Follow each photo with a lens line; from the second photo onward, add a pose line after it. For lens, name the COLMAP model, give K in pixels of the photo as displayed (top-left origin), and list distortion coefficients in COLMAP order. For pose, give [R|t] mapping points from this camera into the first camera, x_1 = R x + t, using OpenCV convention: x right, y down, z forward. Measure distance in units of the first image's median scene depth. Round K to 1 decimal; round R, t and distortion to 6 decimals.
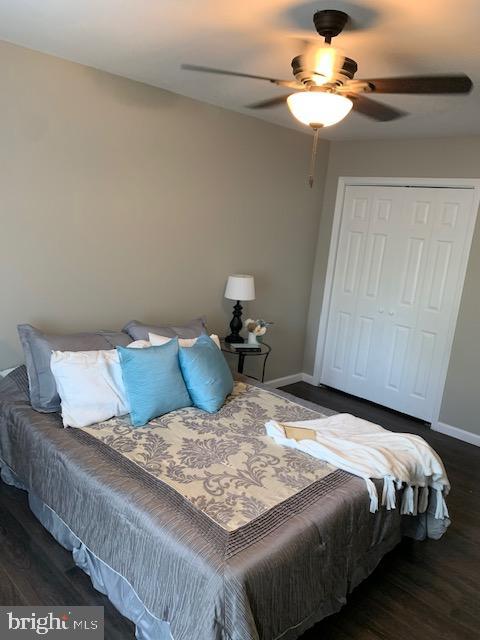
lens RADIAL K [[482.4, 0, 241.2], [0, 482.4, 318.2], [0, 0, 1]] dist [0.058791, -0.079799]
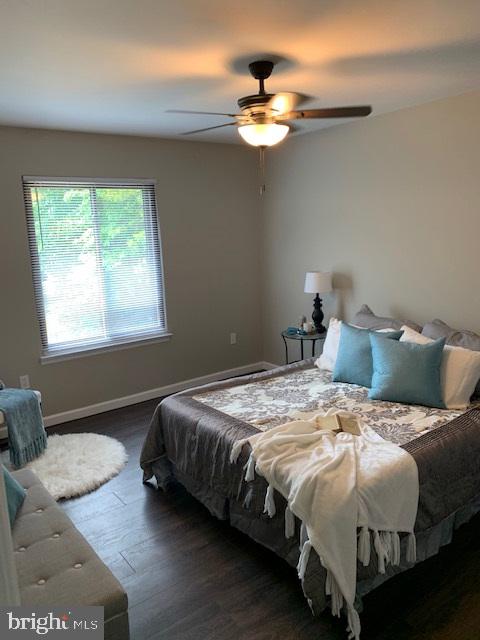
lens RADIAL K [[482.4, 0, 241.2], [0, 482.4, 318.2], [0, 0, 1]] dist [0.058791, -0.079799]
pose [[-0.124836, 0.139350, -0.982343, 1.257426], [-0.158705, 0.974535, 0.158410, -0.141713], [0.979402, 0.175678, -0.099542, 0.926277]]
